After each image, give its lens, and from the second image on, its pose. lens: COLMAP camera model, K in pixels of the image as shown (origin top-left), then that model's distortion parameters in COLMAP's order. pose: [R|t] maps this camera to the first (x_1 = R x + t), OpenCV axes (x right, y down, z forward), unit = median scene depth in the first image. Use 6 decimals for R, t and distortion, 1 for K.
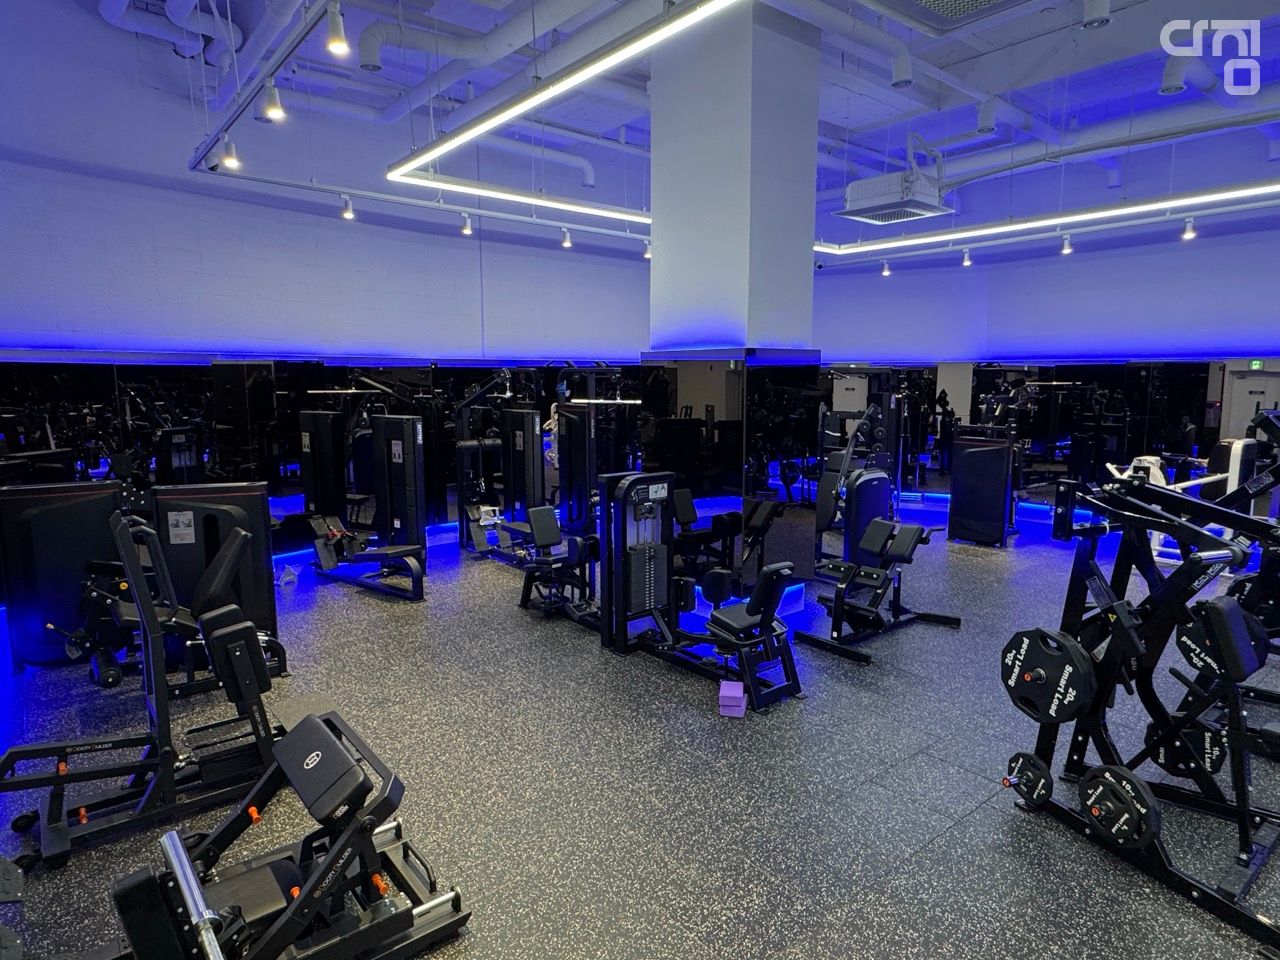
lens RADIAL K [[752.3, 0, 640.0], [0, 752.3, 480.0], [0, 0, 1]] dist [-0.012325, 0.001778]
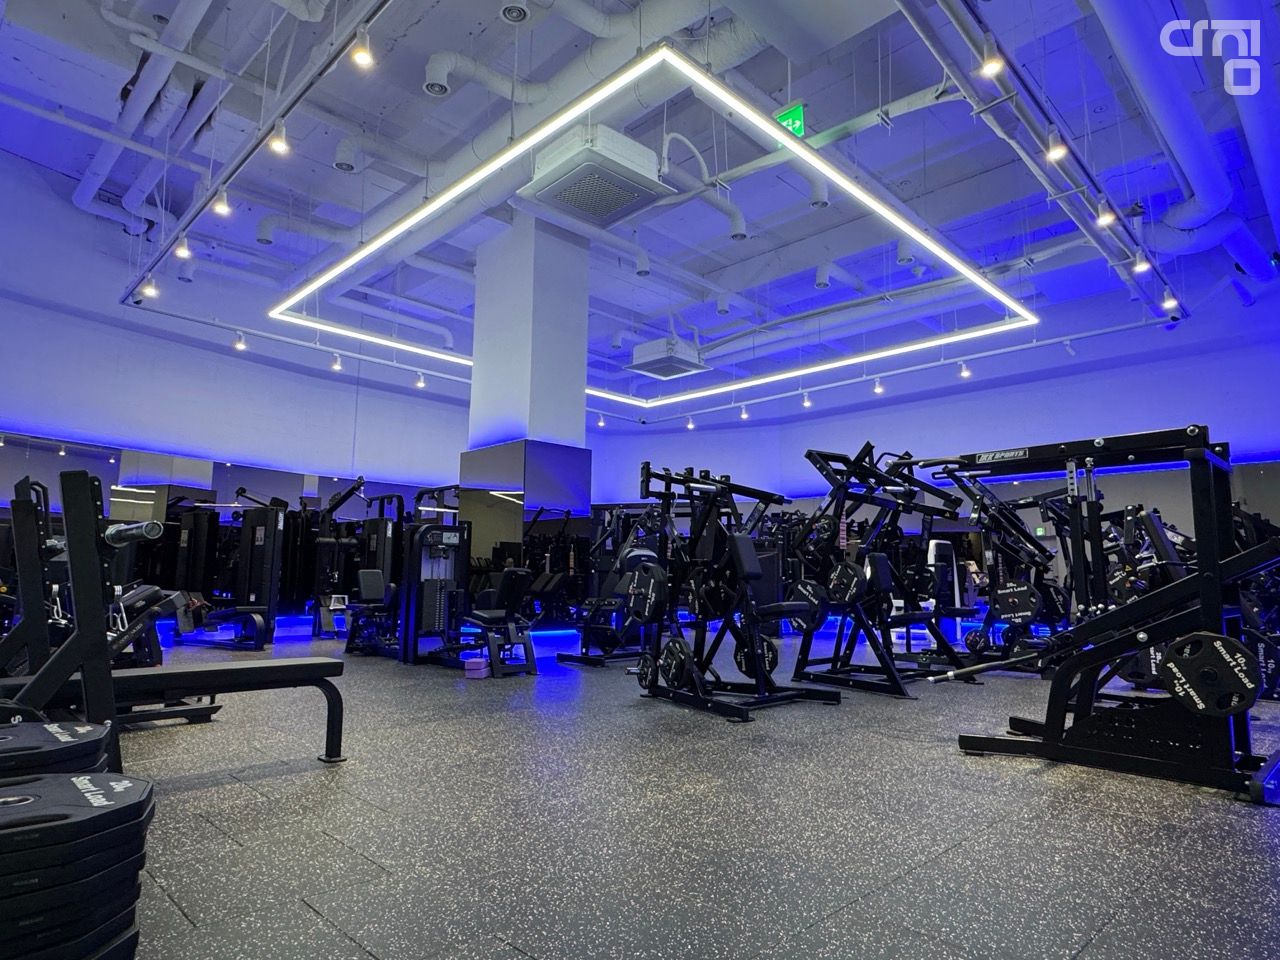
lens RADIAL K [[752.3, 0, 640.0], [0, 752.3, 480.0], [0, 0, 1]] dist [-0.012325, 0.001778]
pose [[0.995281, 0.024150, 0.093982, 0.192877], [0.001924, 0.963433, -0.267942, 0.228656], [-0.097016, 0.266858, 0.958840, -0.271573]]
